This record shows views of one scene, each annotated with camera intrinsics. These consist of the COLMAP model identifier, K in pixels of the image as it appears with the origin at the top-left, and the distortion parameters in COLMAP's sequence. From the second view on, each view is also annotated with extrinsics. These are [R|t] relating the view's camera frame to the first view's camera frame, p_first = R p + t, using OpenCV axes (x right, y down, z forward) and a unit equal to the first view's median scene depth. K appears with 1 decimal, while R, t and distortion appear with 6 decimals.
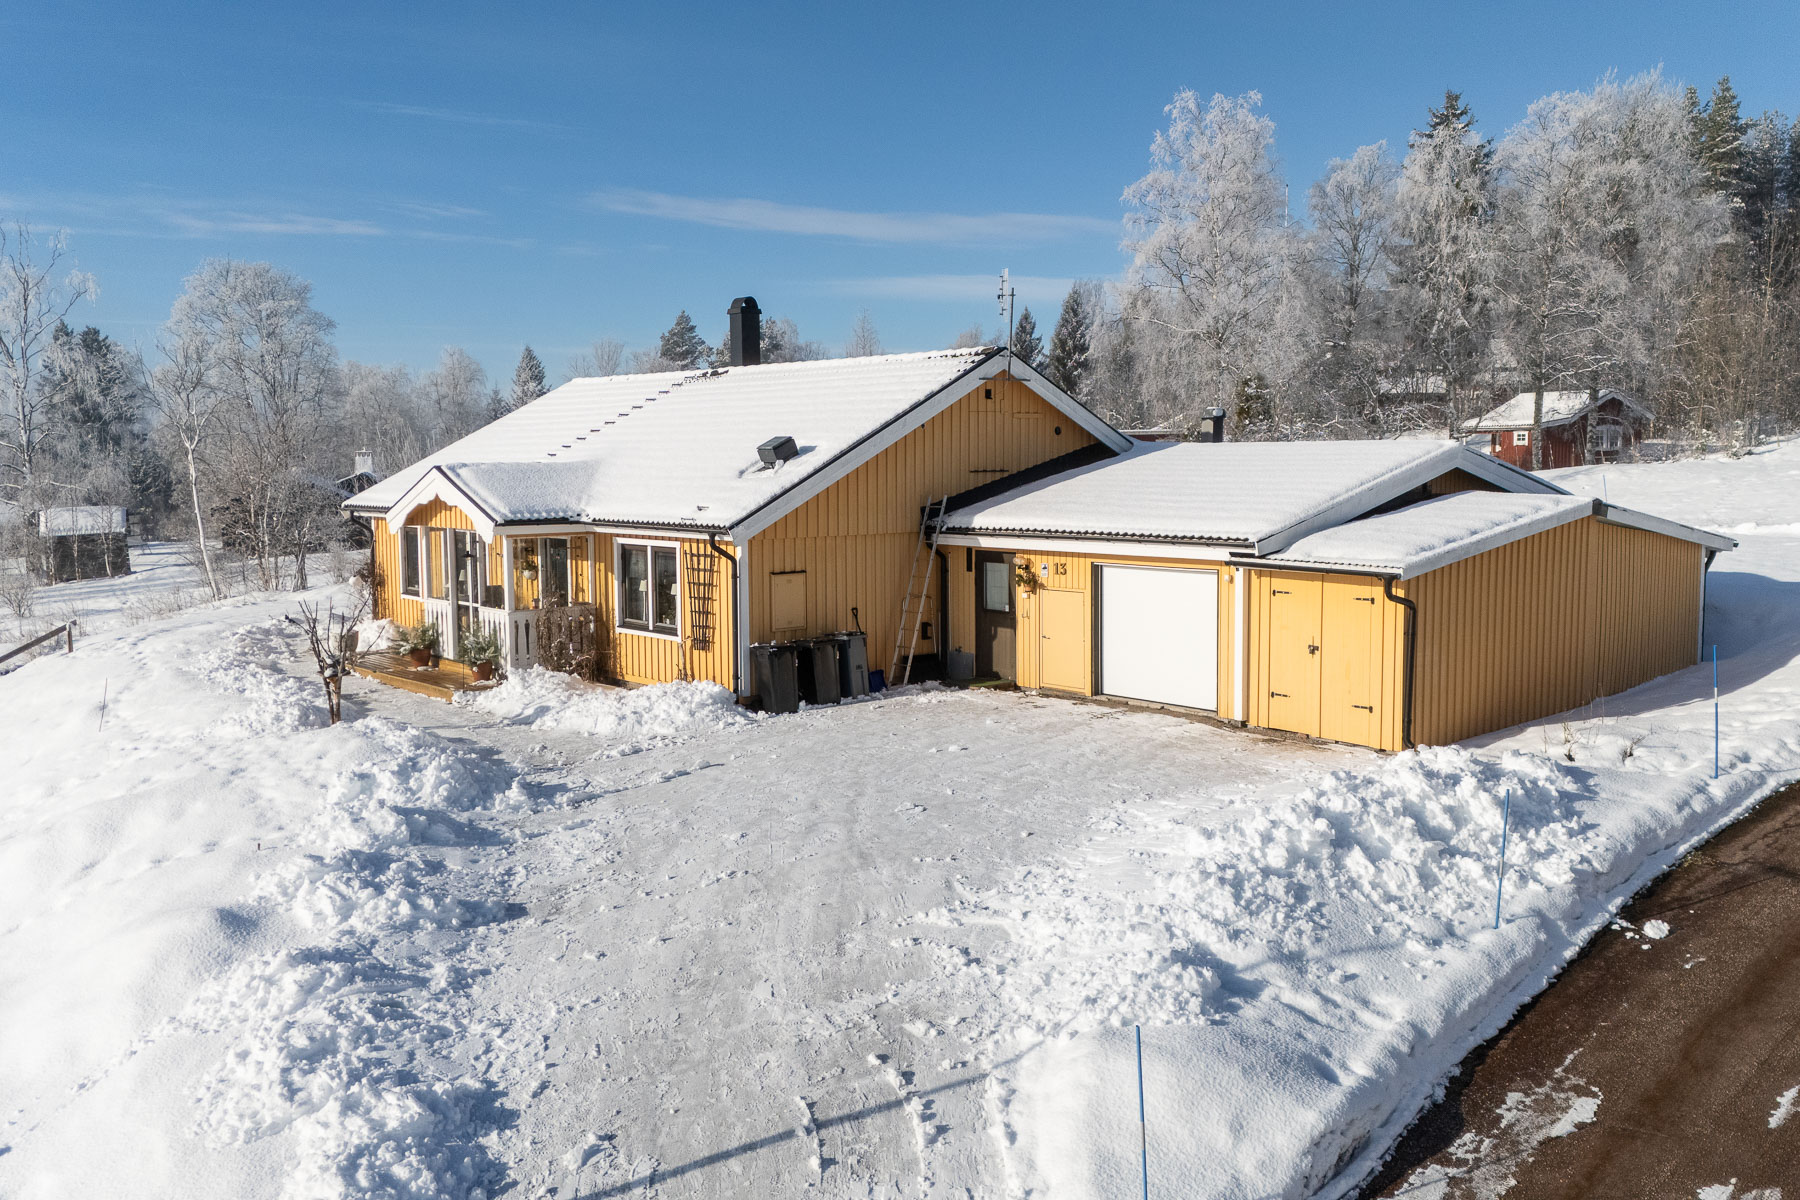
lens RADIAL K [[1391.1, 0, 901.6], [0, 1391.1, 593.6], [0, 0, 1]] dist [0.043329, -0.053096]
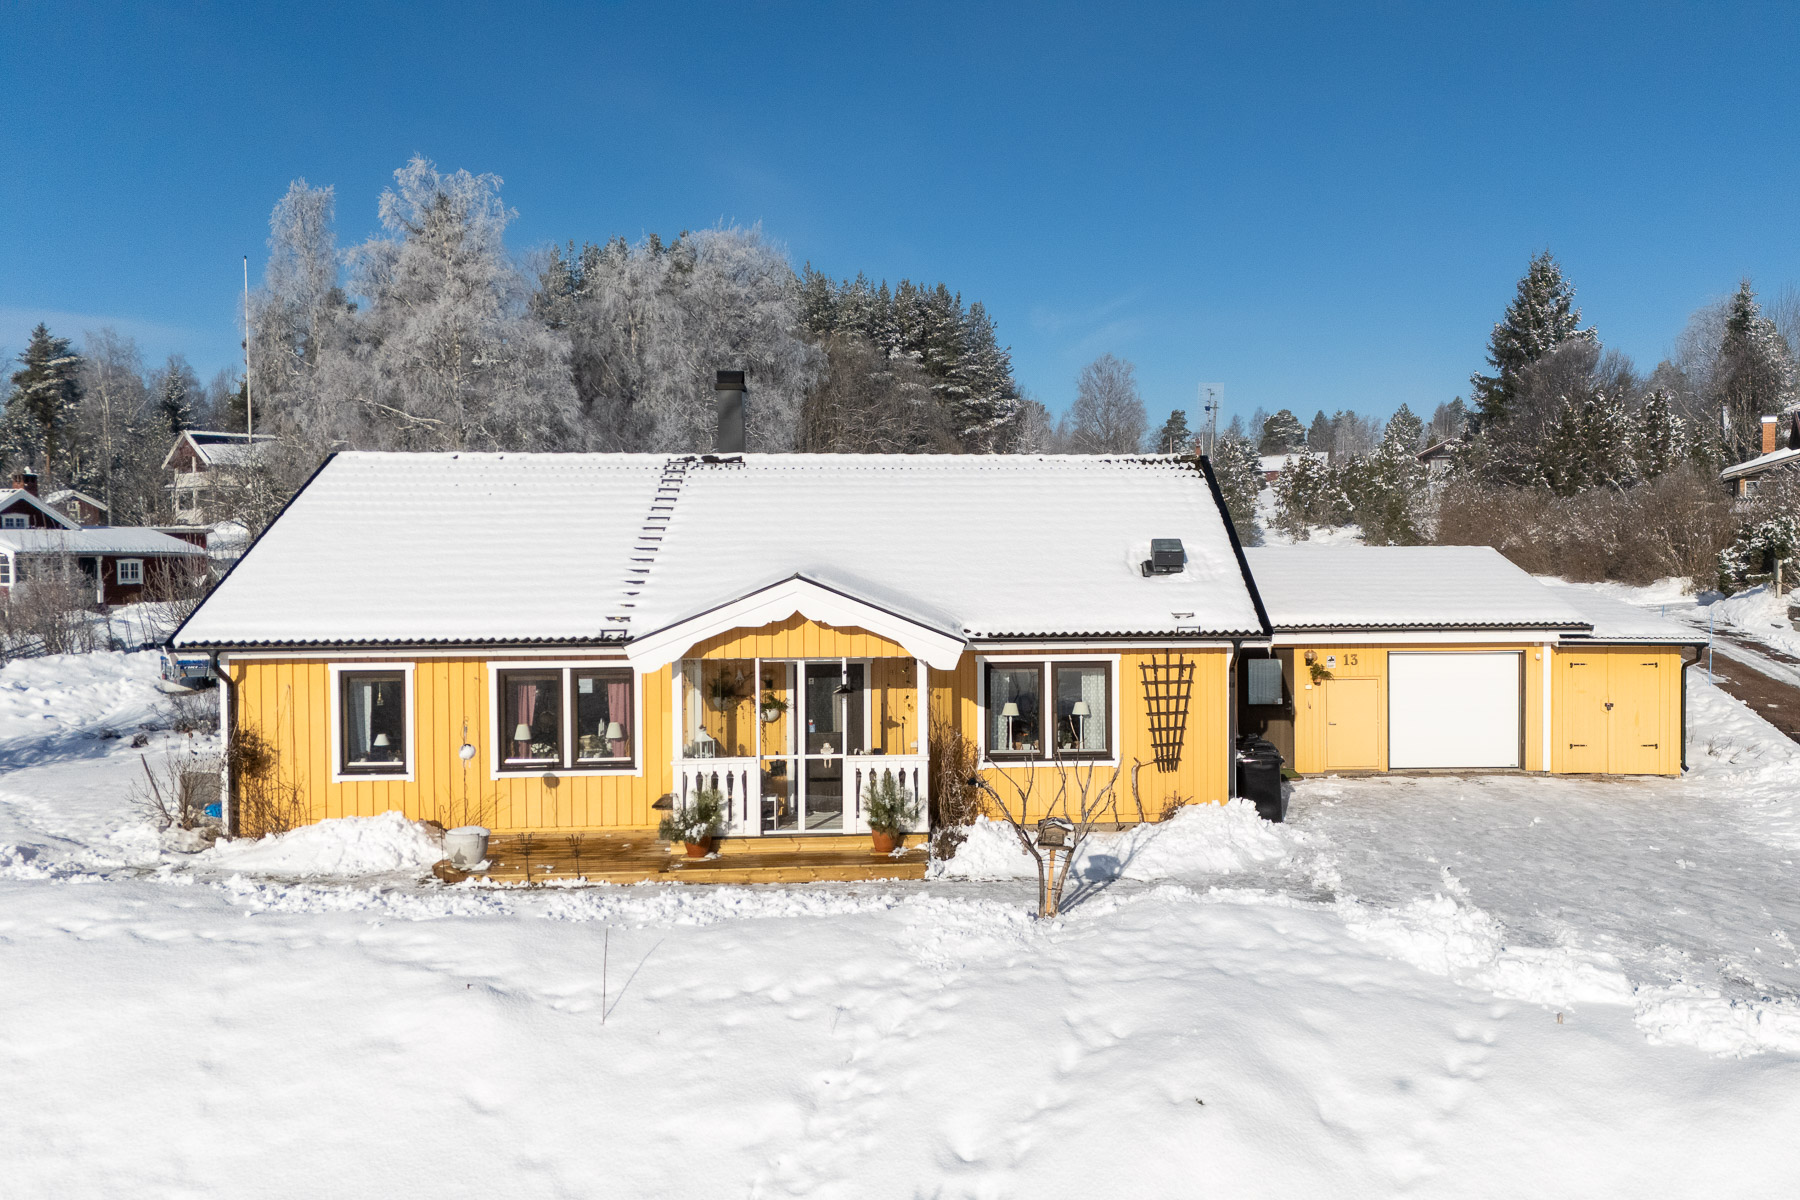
lens RADIAL K [[1391.1, 0, 901.6], [0, 1391.1, 593.6], [0, 0, 1]] dist [0.043329, -0.053096]
pose [[0.647396, -0.018269, 0.761935, -0.883876], [0.067518, 0.997157, -0.033459, -0.051891], [-0.759157, 0.073106, 0.646789, 0.515618]]
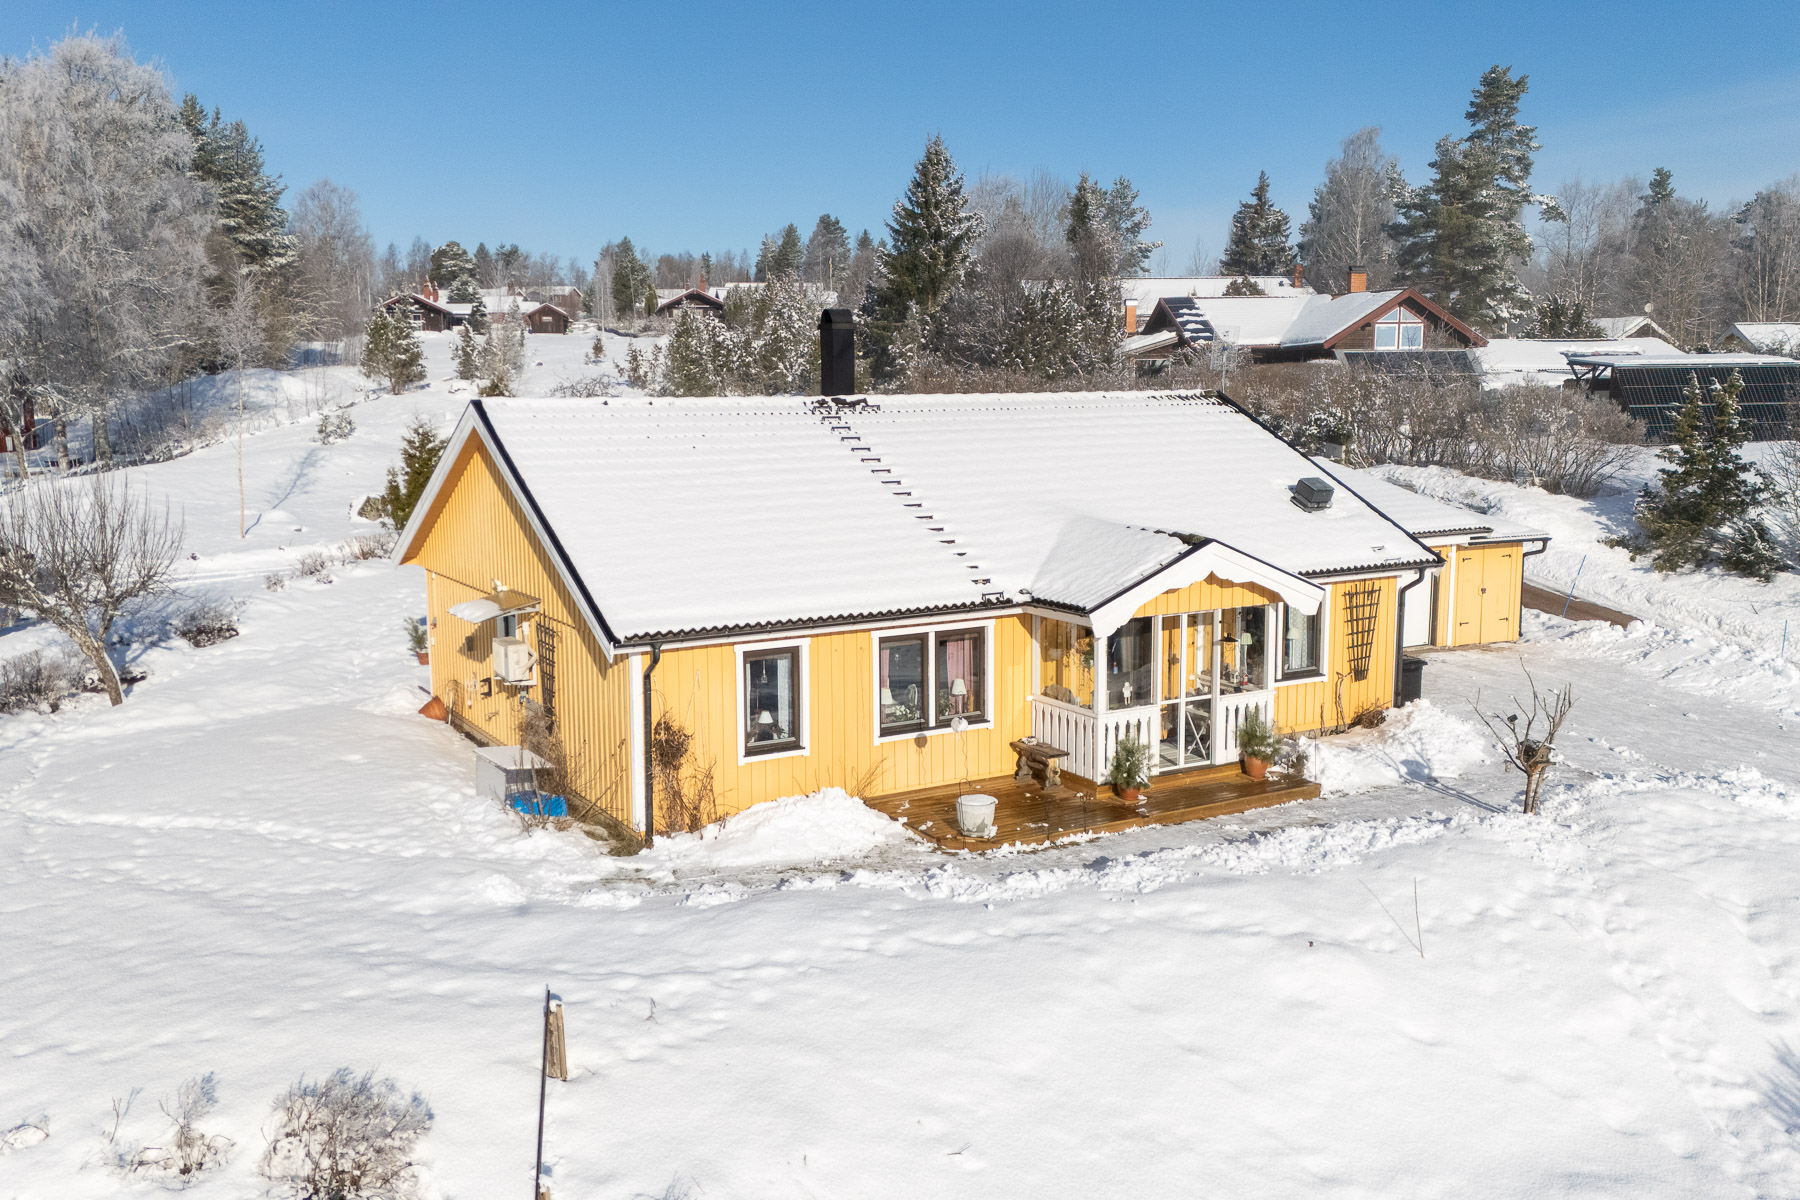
lens RADIAL K [[1391.1, 0, 901.6], [0, 1391.1, 593.6], [0, 0, 1]] dist [0.043329, -0.053096]
pose [[0.307065, -0.117891, 0.944358, -1.144854], [0.098927, 0.990876, 0.091532, -0.137708], [-0.946533, 0.065316, 0.315926, 0.895453]]
